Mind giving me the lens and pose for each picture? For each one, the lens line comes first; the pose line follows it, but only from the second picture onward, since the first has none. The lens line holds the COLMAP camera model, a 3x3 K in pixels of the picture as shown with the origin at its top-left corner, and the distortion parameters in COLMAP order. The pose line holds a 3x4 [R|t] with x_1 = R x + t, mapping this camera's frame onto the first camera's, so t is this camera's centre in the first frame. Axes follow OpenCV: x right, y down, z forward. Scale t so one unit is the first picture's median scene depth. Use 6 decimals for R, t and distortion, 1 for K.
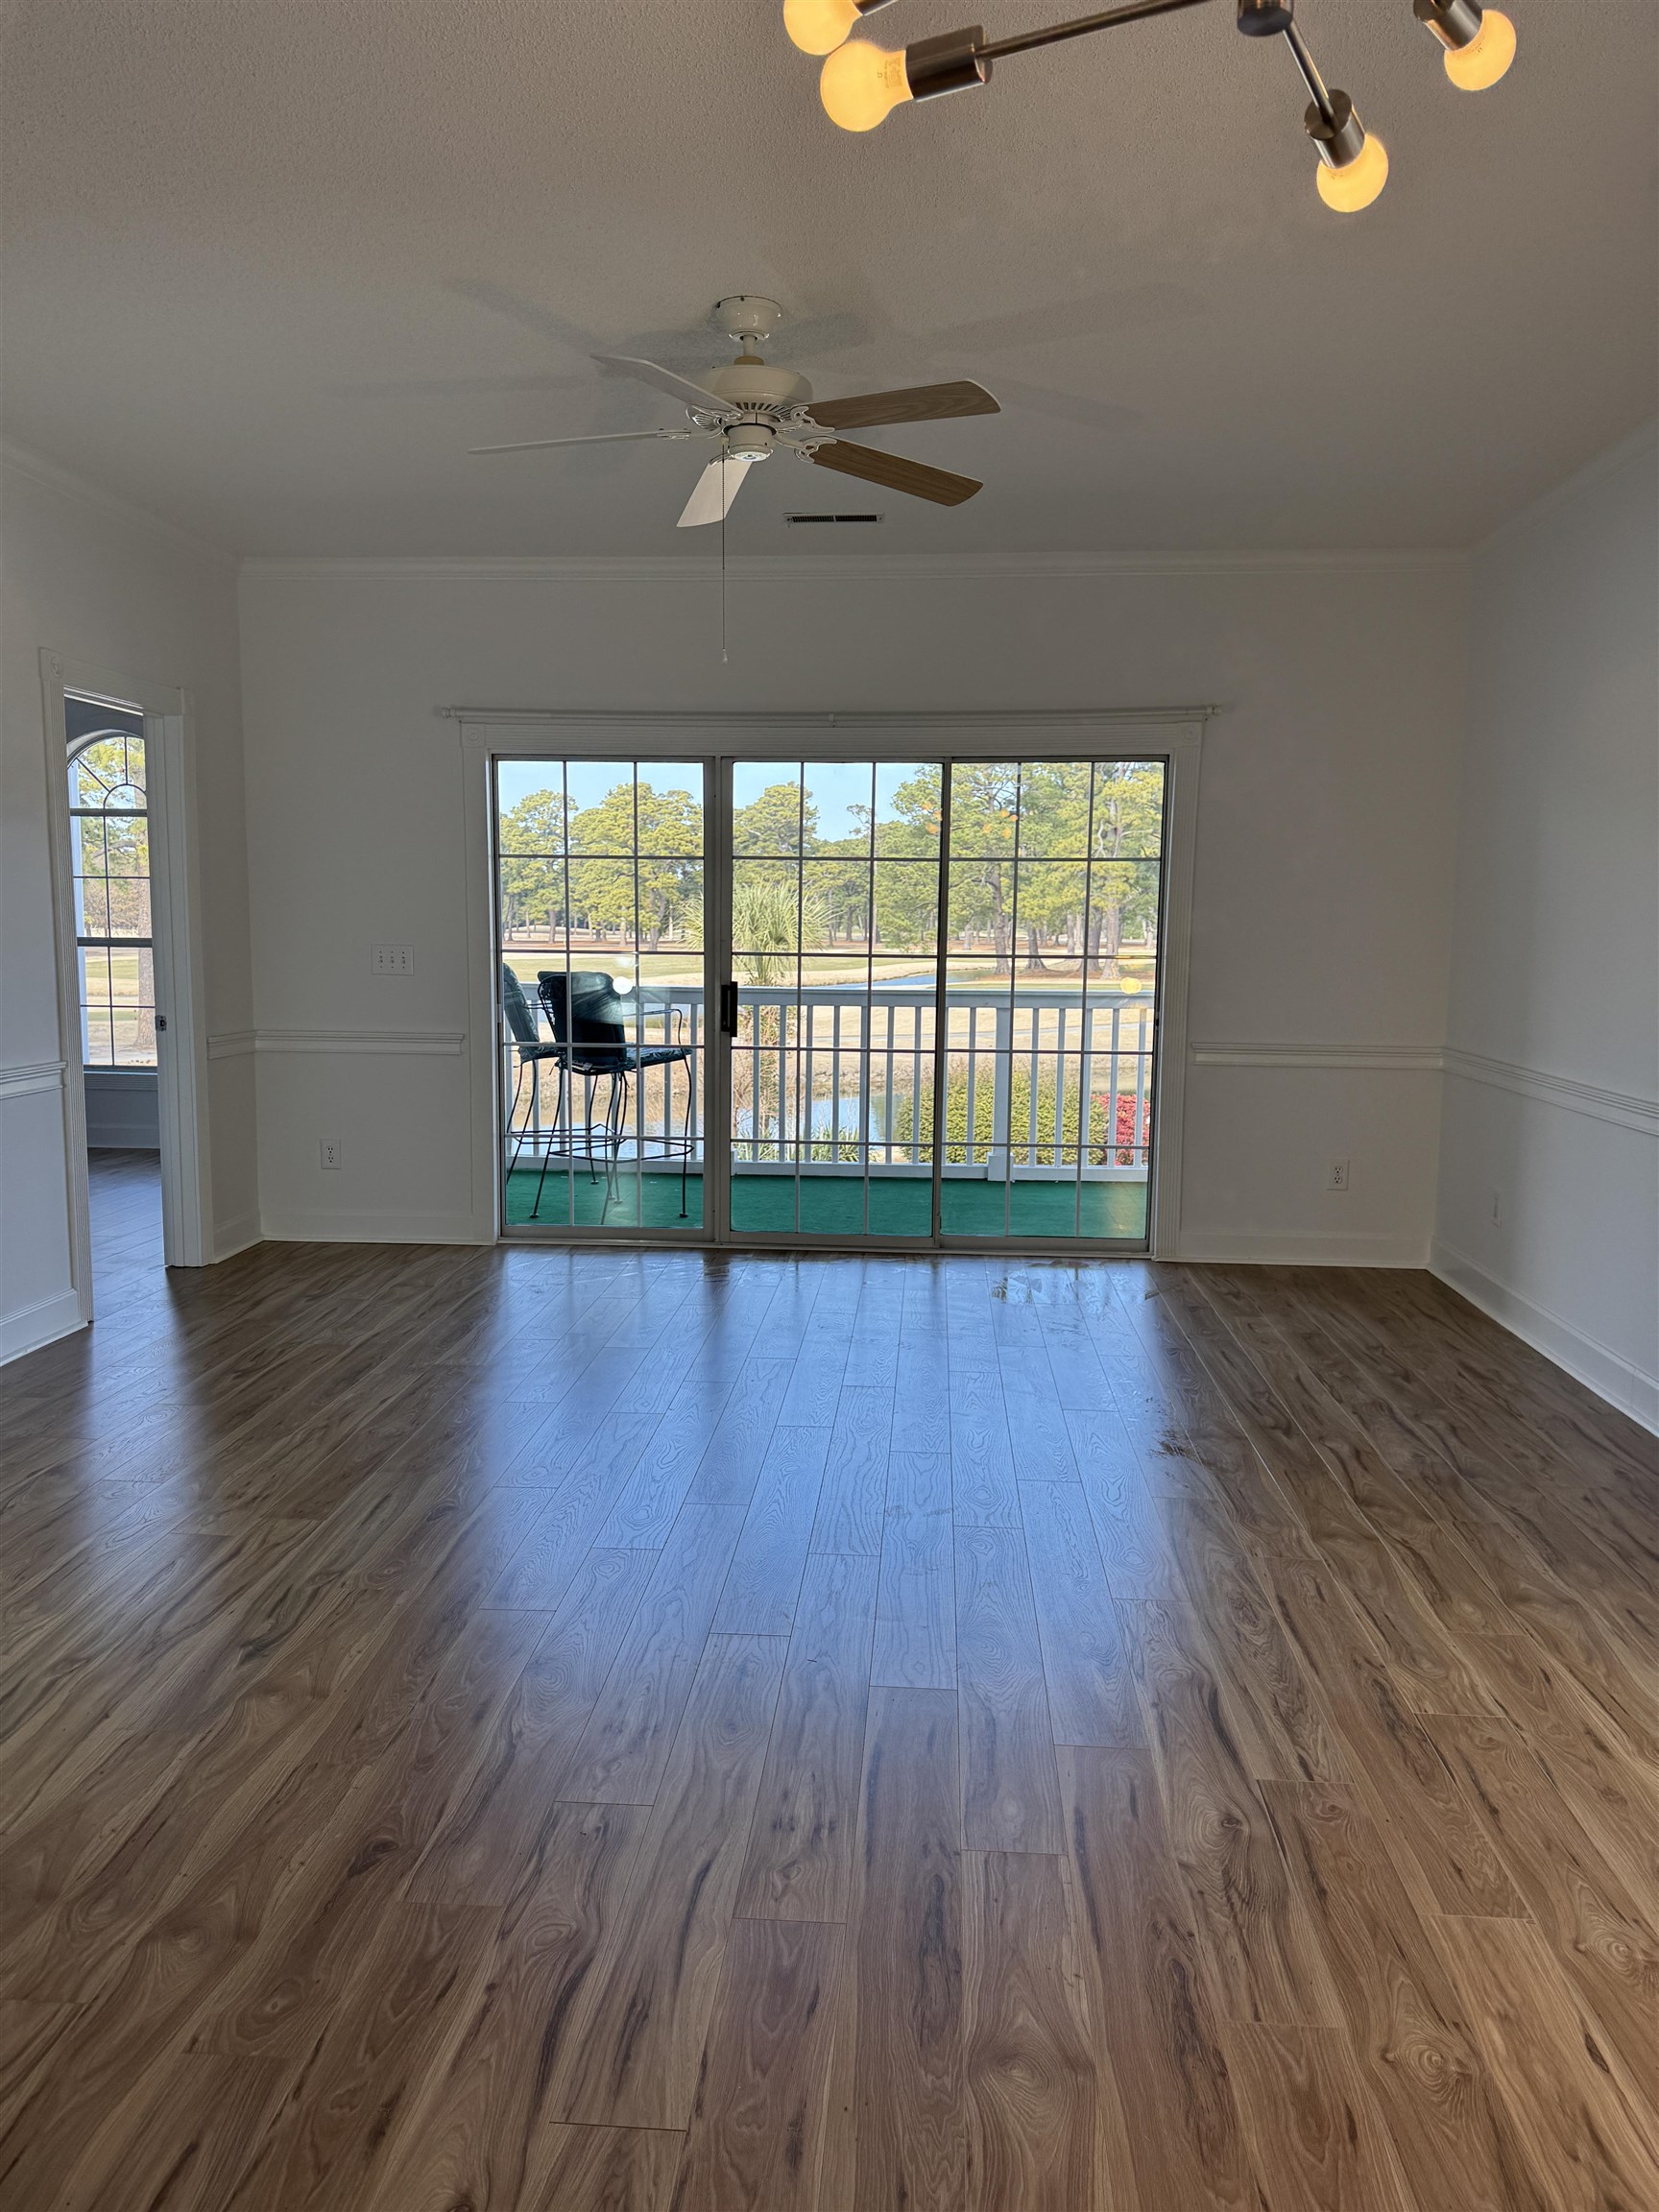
lens RADIAL K [[1539.0, 0, 788.9], [0, 1539.0, 1112.7], [0, 0, 1]] dist [0.135199, -0.229787]
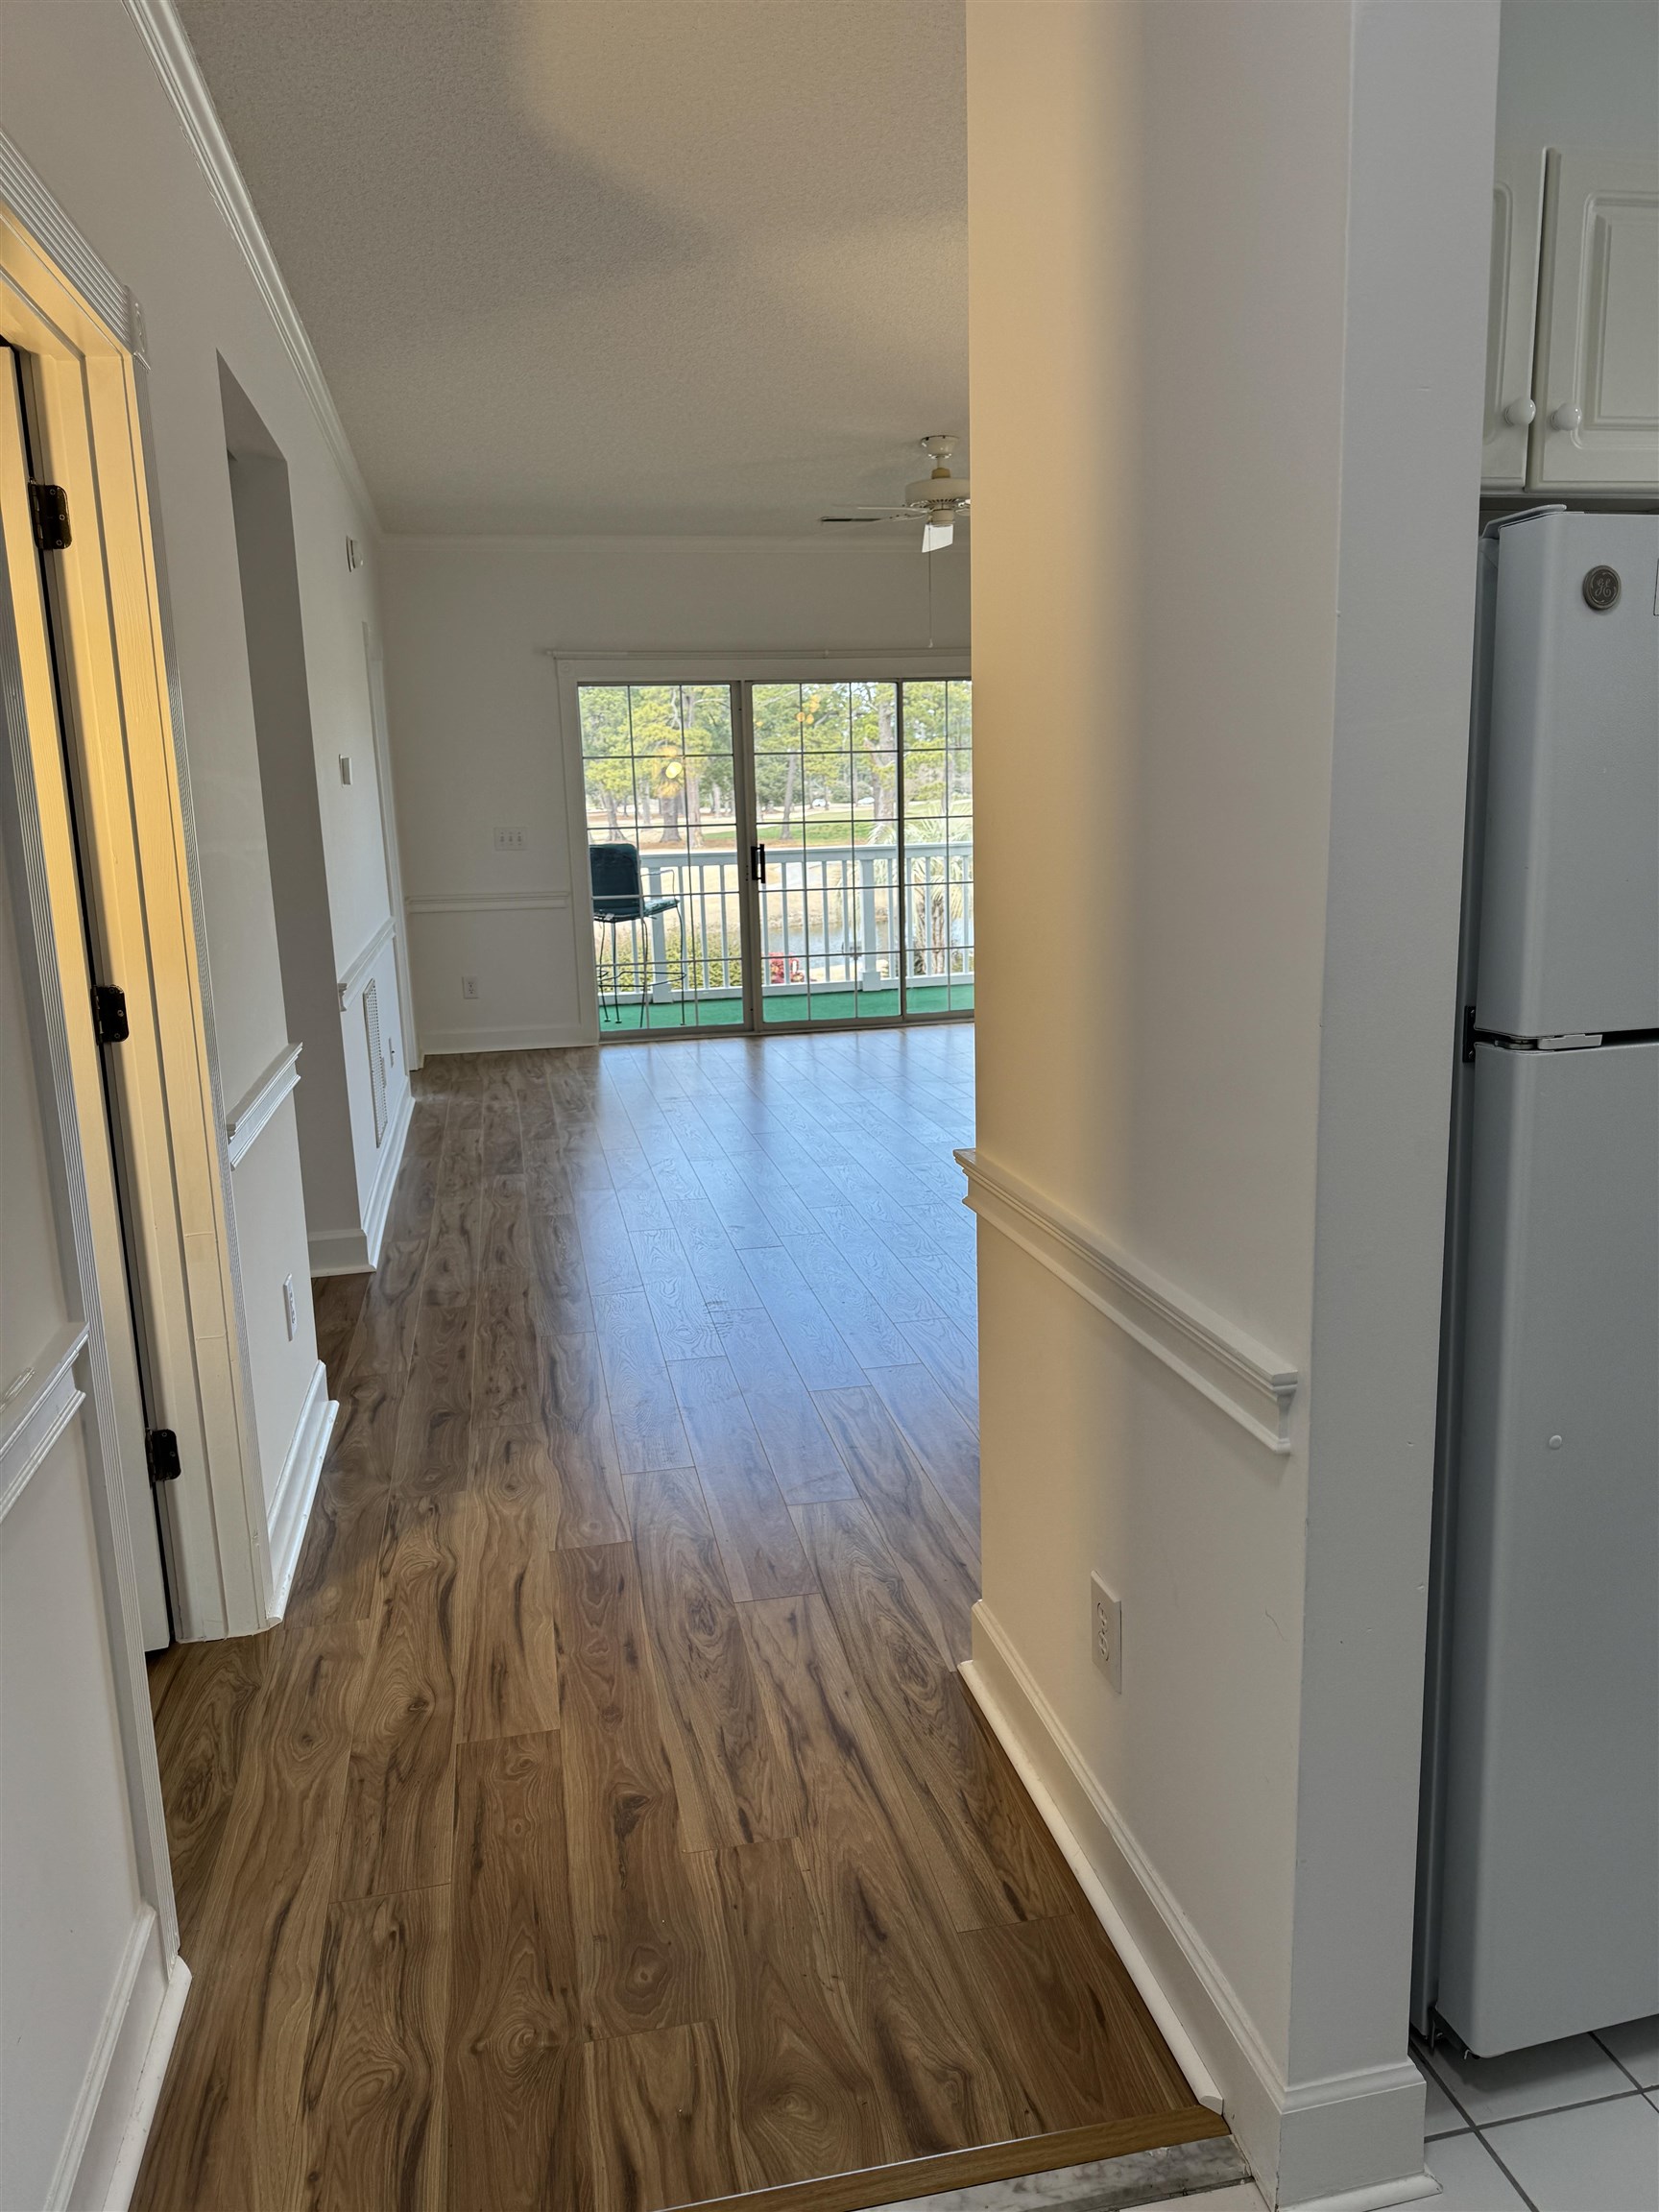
lens RADIAL K [[1552.7, 0, 829.5], [0, 1552.7, 1106.0], [0, 0, 1]] dist [0.181031, -0.386144]
pose [[0.953208, -0.095173, 0.286942, -0.402886], [0.073651, 0.993663, 0.084912, 0.034349], [-0.293205, -0.059805, 0.954177, -0.382923]]
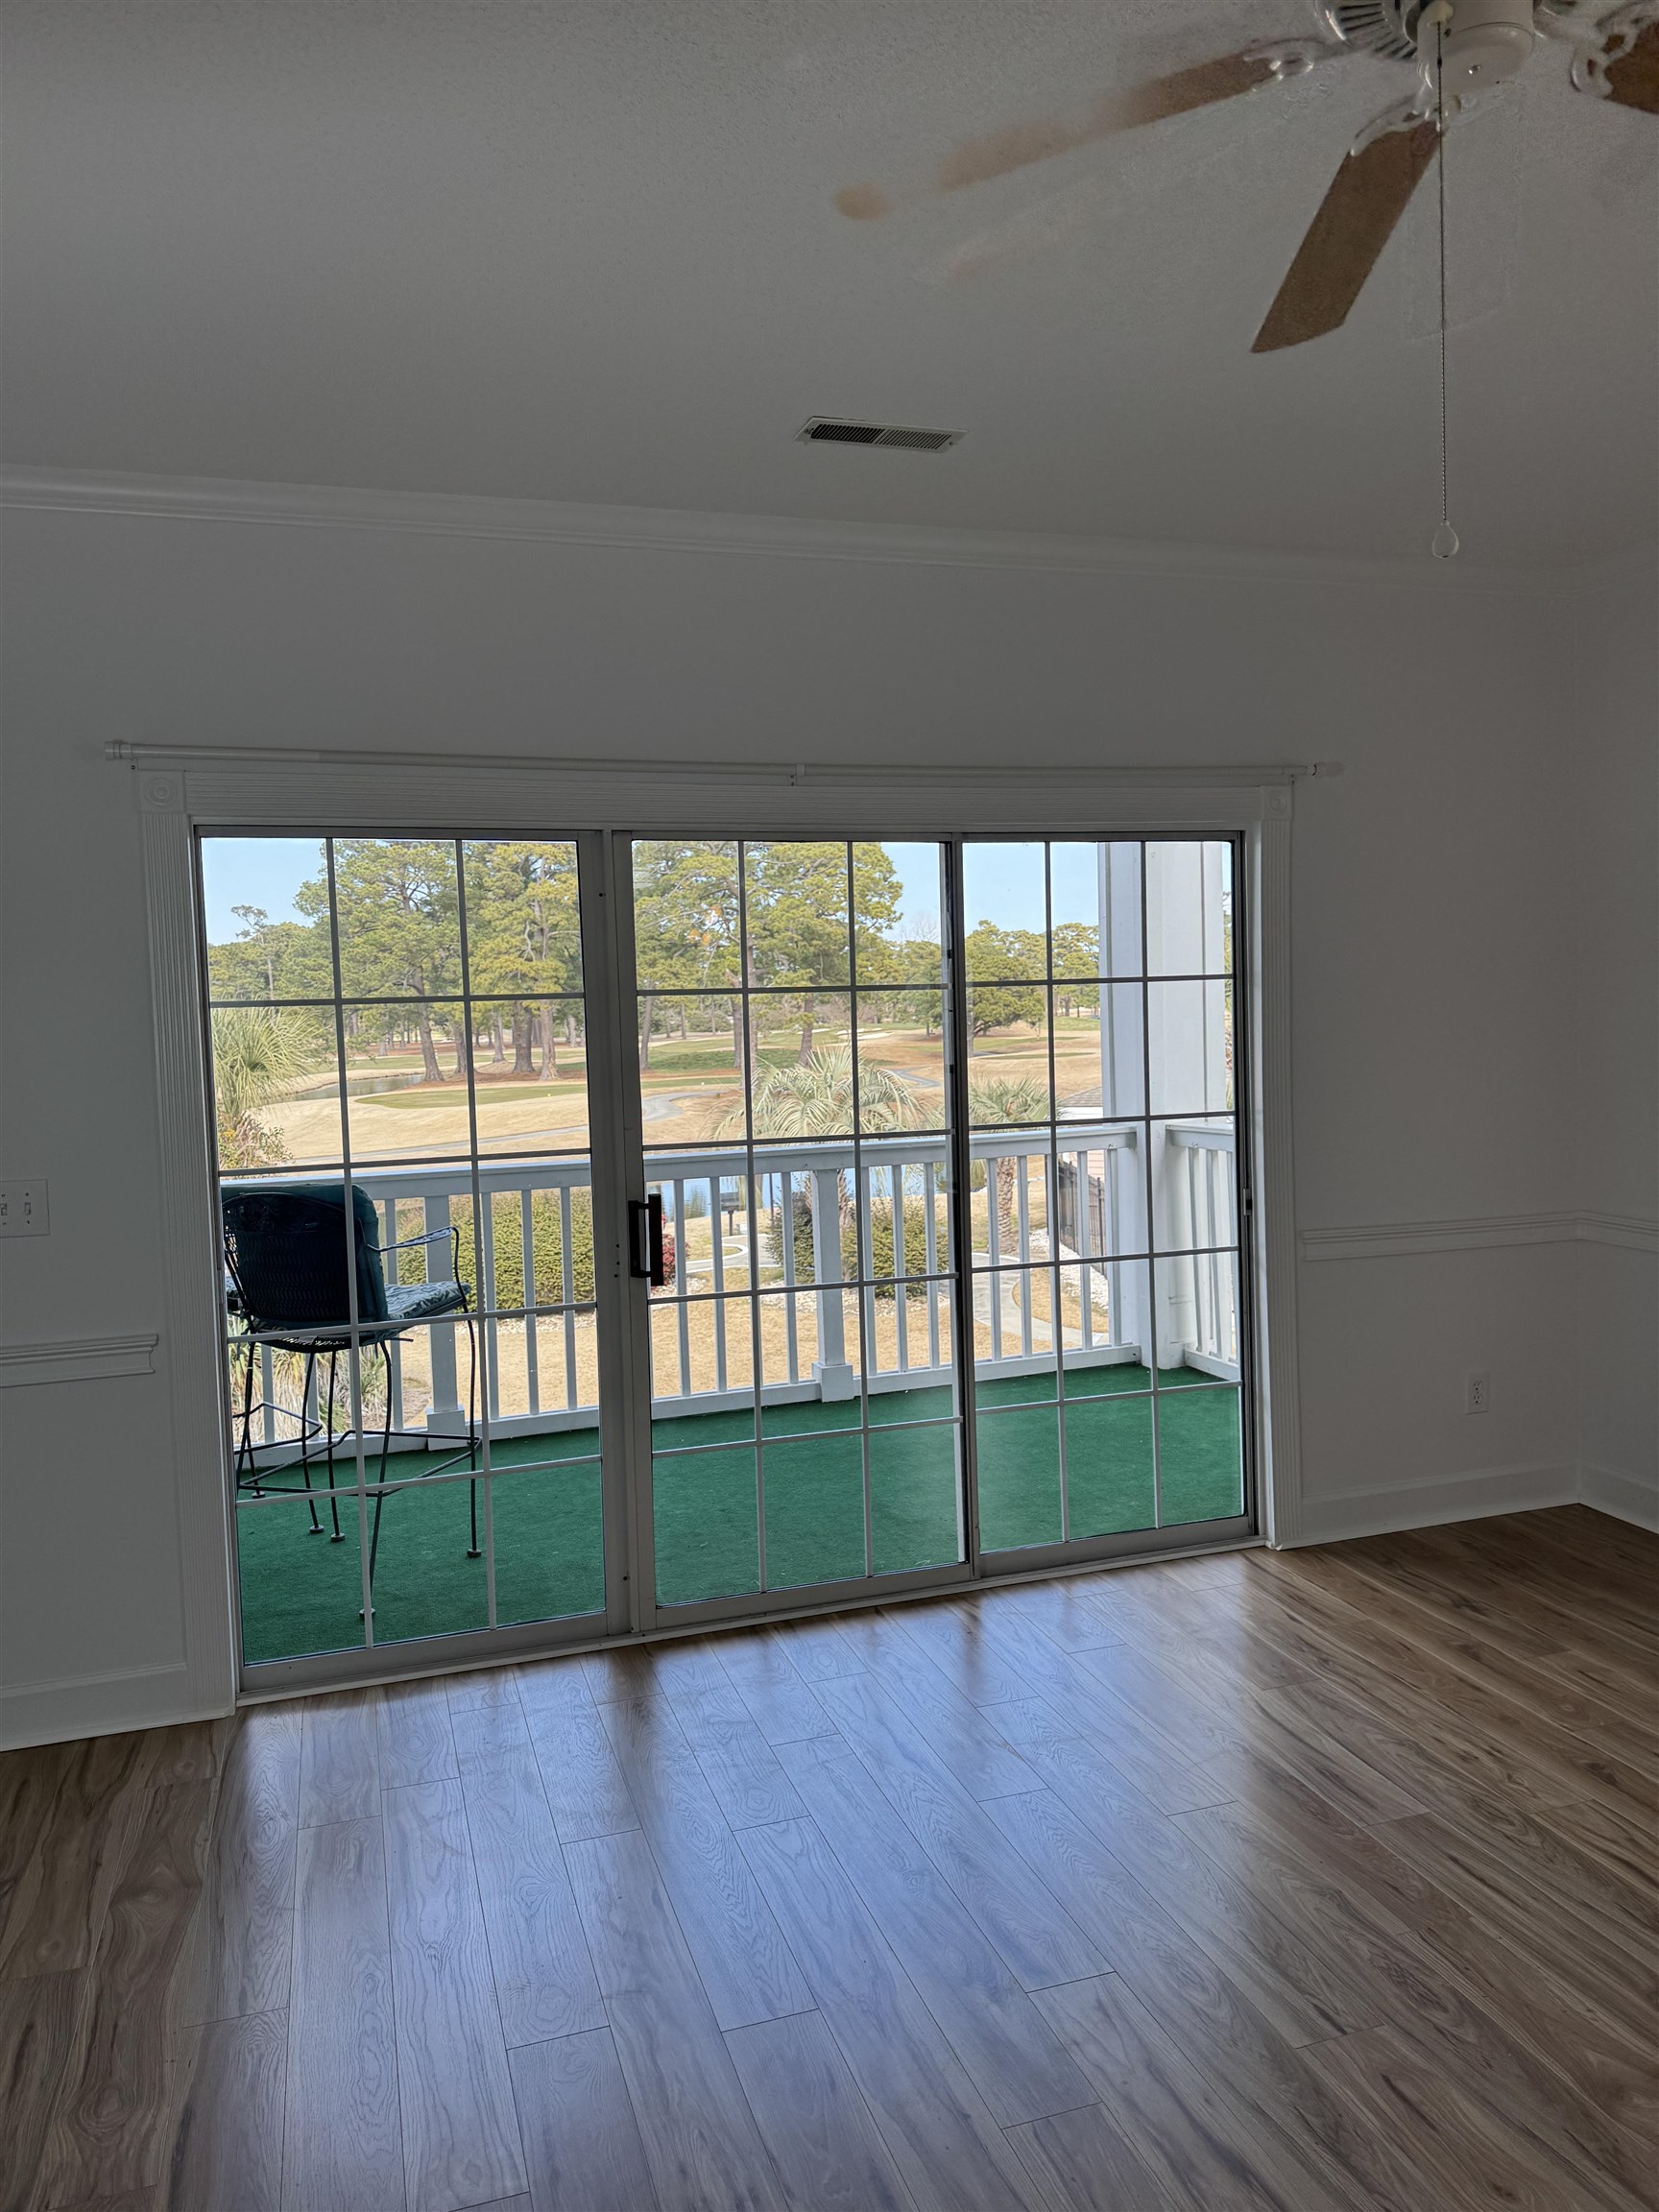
lens RADIAL K [[1552.7, 0, 829.5], [0, 1552.7, 1106.0], [0, 0, 1]] dist [0.181031, -0.386144]
pose [[0.921192, -0.063479, 0.383896, -0.202856], [0.089505, 0.994716, -0.050294, -0.081885], [-0.378675, 0.080691, 0.922006, 0.398807]]
